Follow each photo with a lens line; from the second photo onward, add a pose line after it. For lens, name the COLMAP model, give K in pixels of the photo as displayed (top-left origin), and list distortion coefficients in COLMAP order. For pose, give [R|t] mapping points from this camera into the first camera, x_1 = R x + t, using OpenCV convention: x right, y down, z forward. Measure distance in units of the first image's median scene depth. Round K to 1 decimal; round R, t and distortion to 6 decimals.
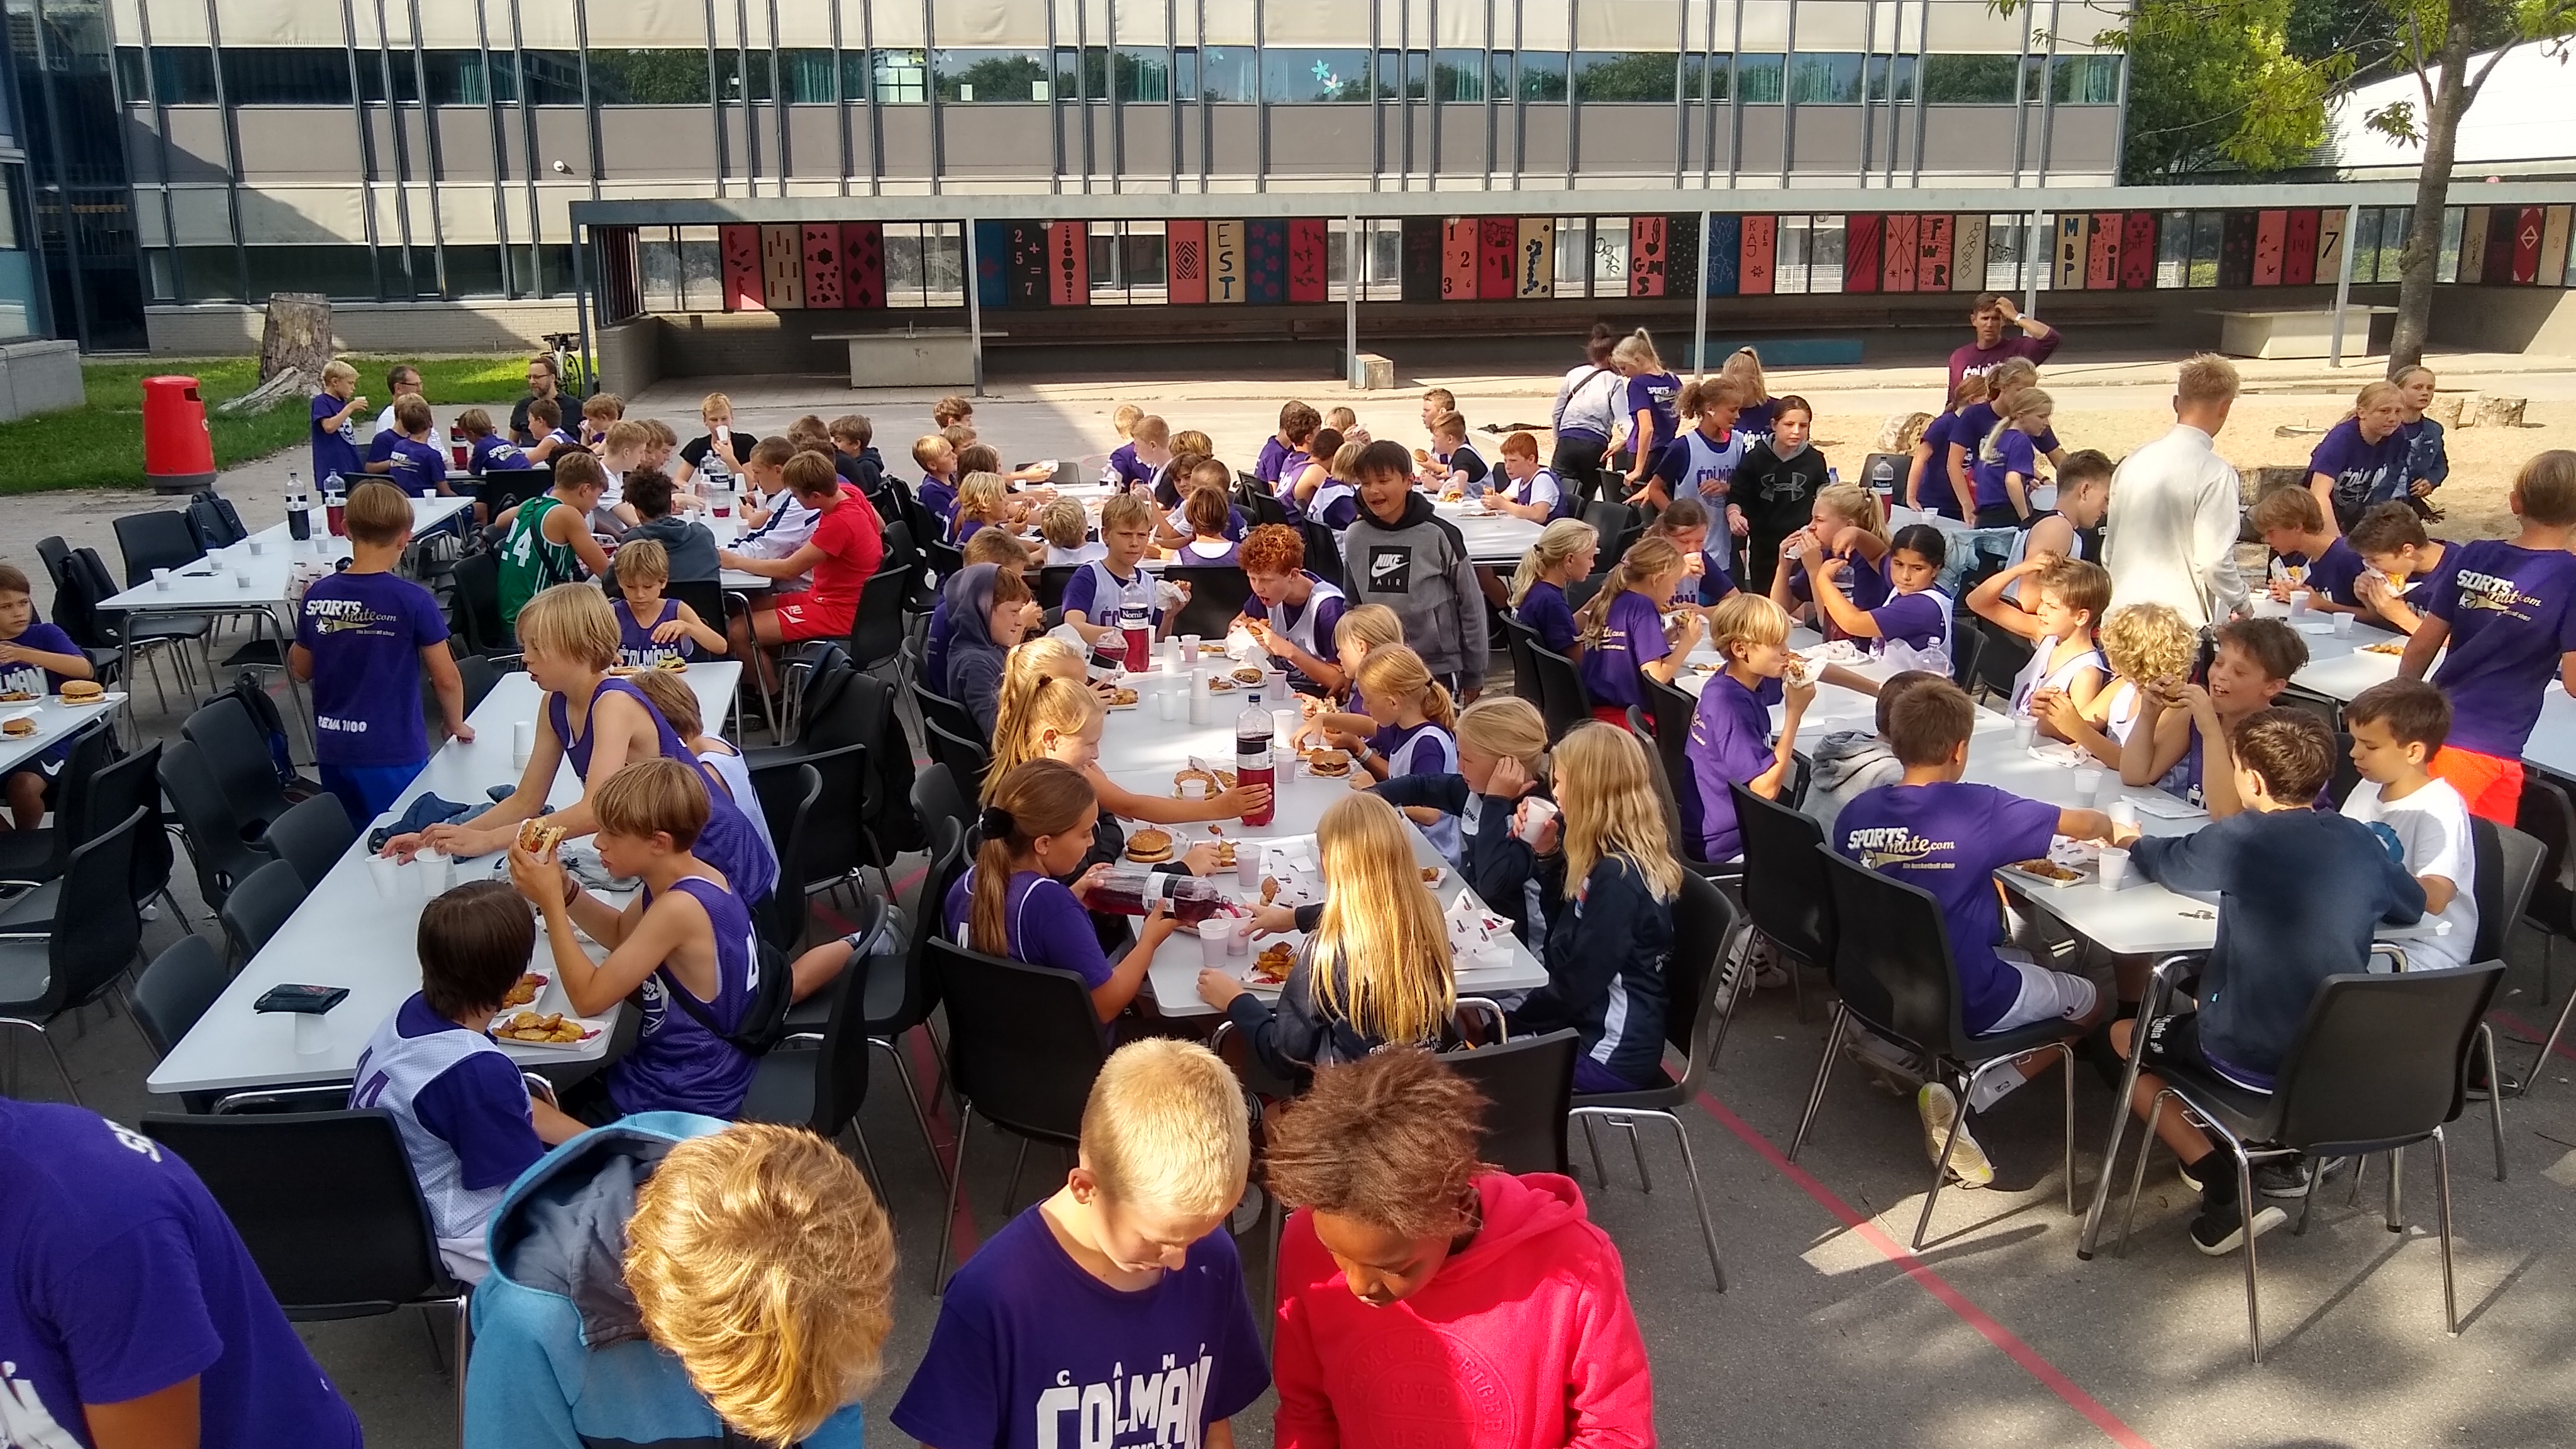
lens RADIAL K [[2042.1, 0, 1282.6], [0, 2042.1, 755.5], [0, 0, 1]] dist [-0.009376, 0.004397]
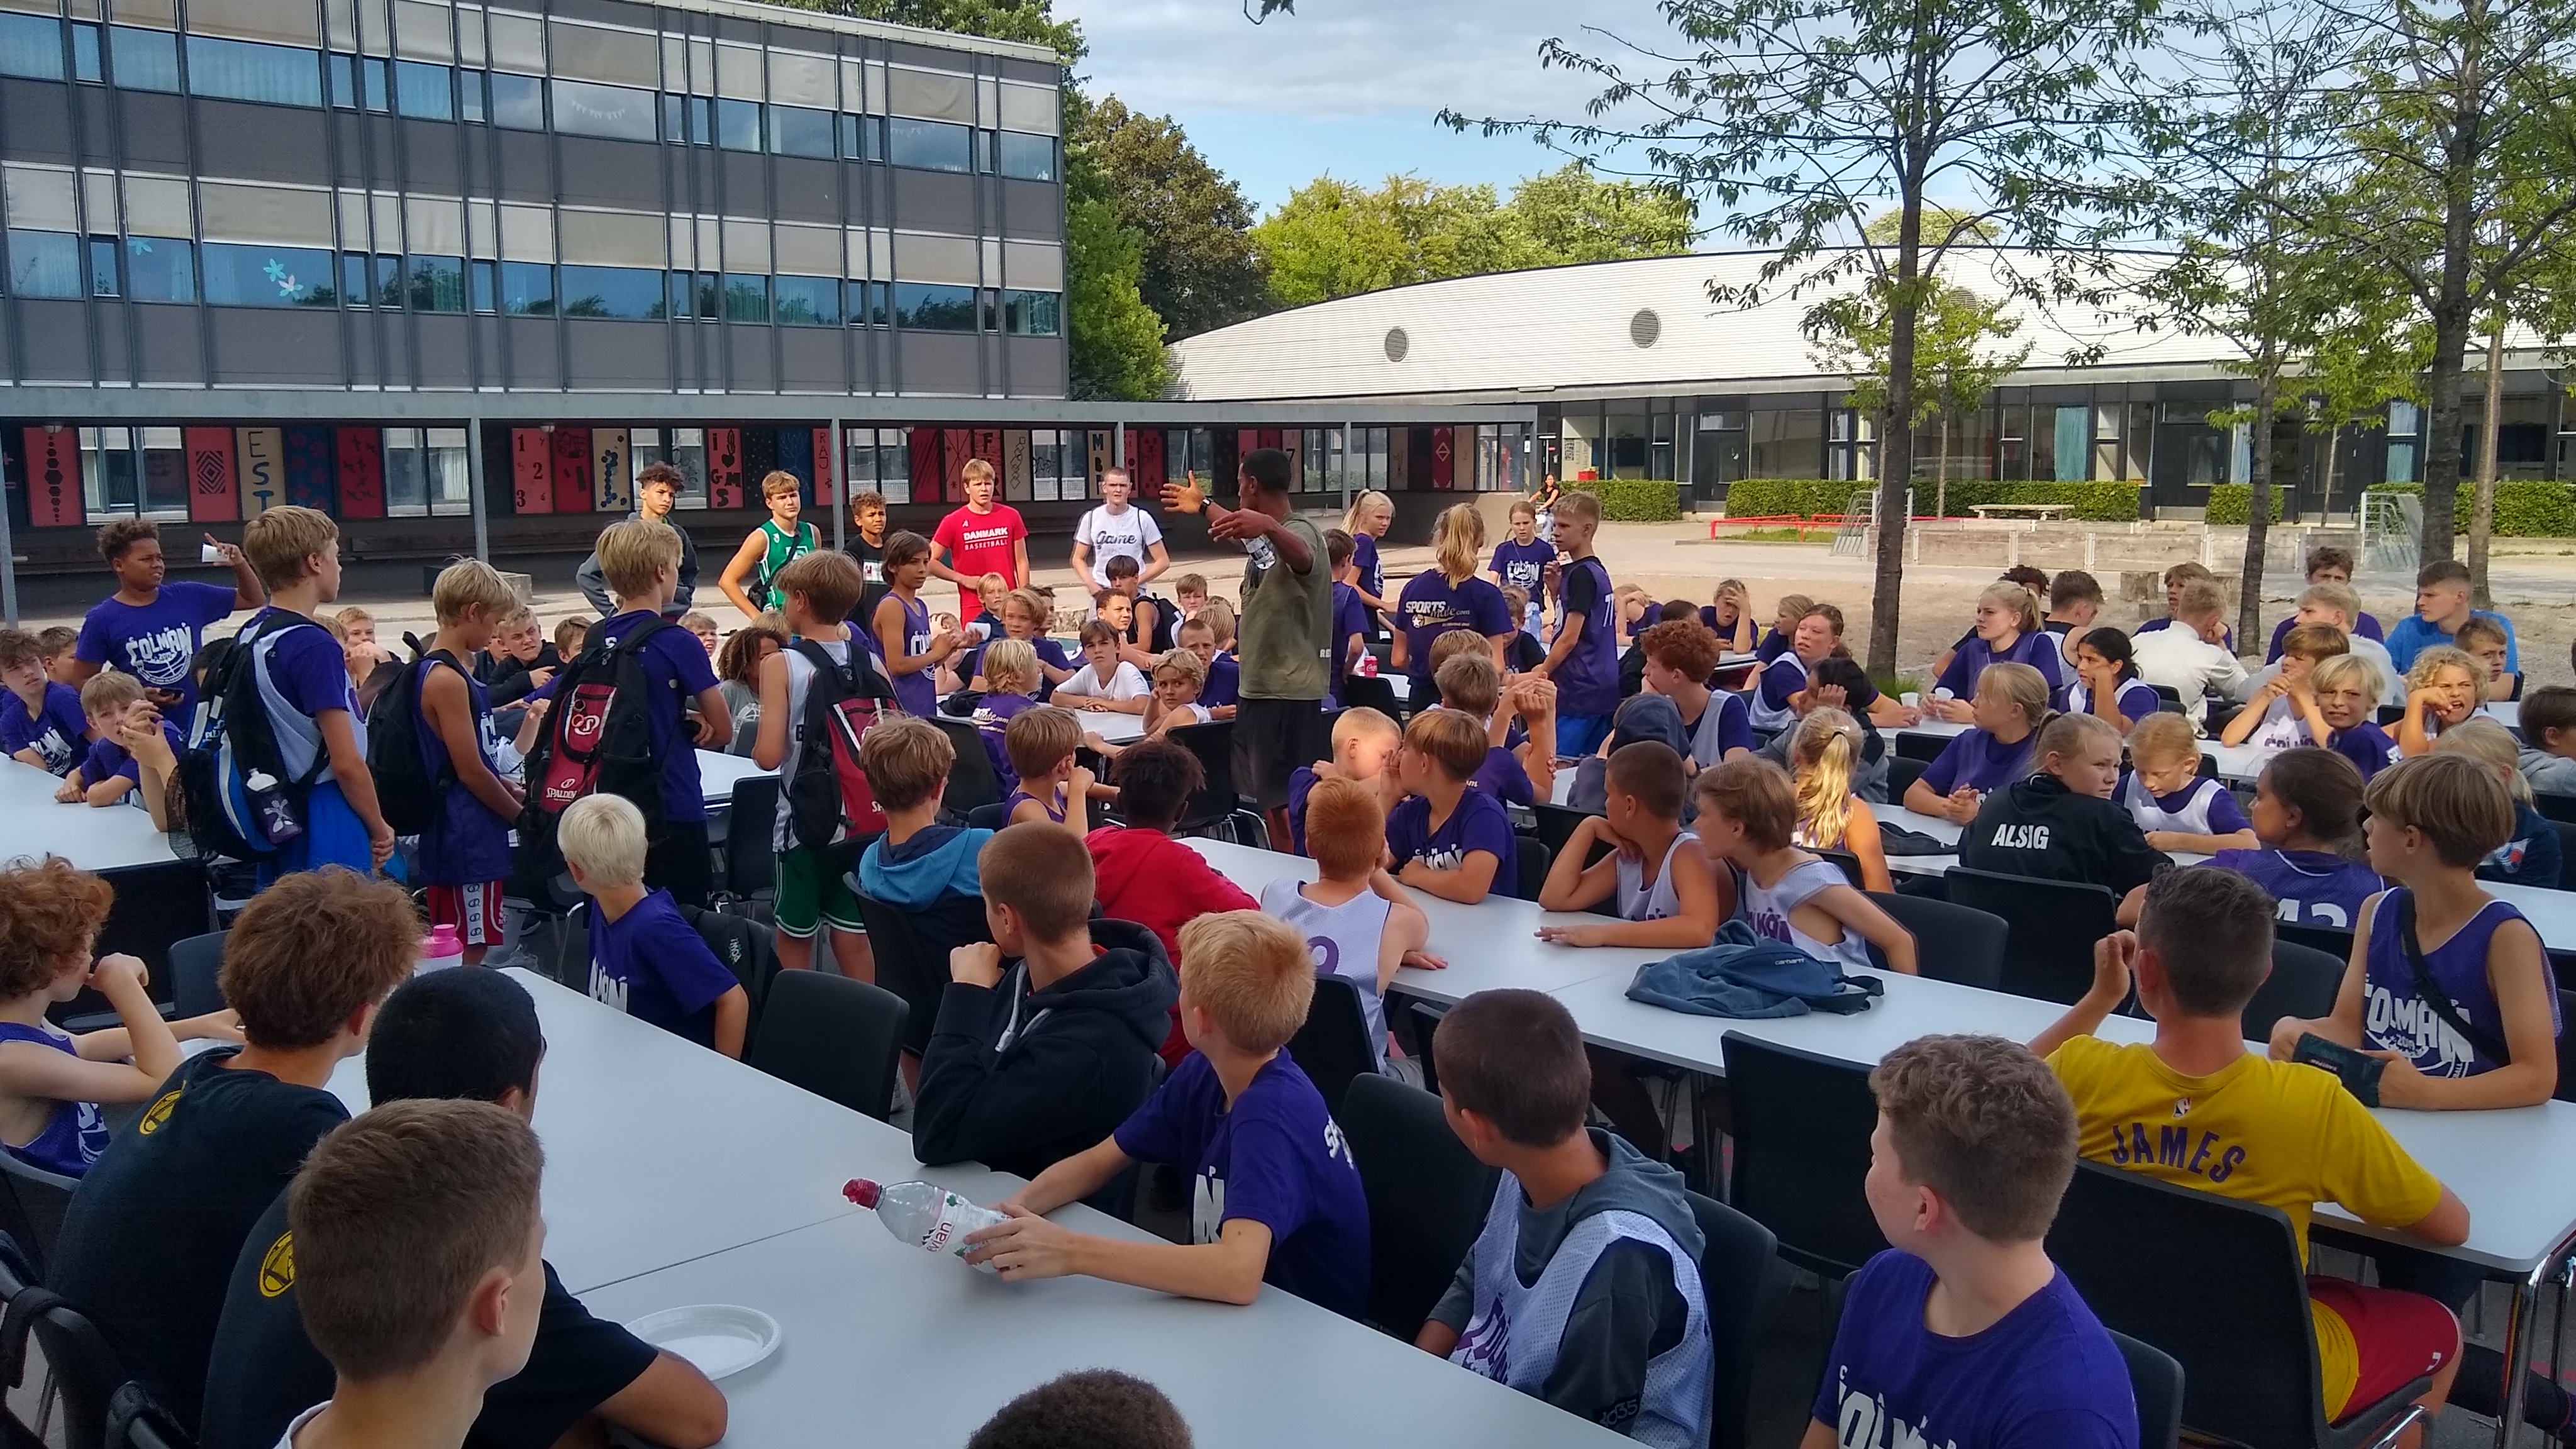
lens RADIAL K [[2080.5, 0, 1314.5], [0, 2080.5, 720.9], [0, 0, 1]] dist [-0.004062, 0.003915]
pose [[0.829007, -0.069482, 0.554905, -0.152019], [0.141345, 0.986069, -0.087694, 0.001331], [-0.541082, 0.151132, 0.827279, 0.046241]]
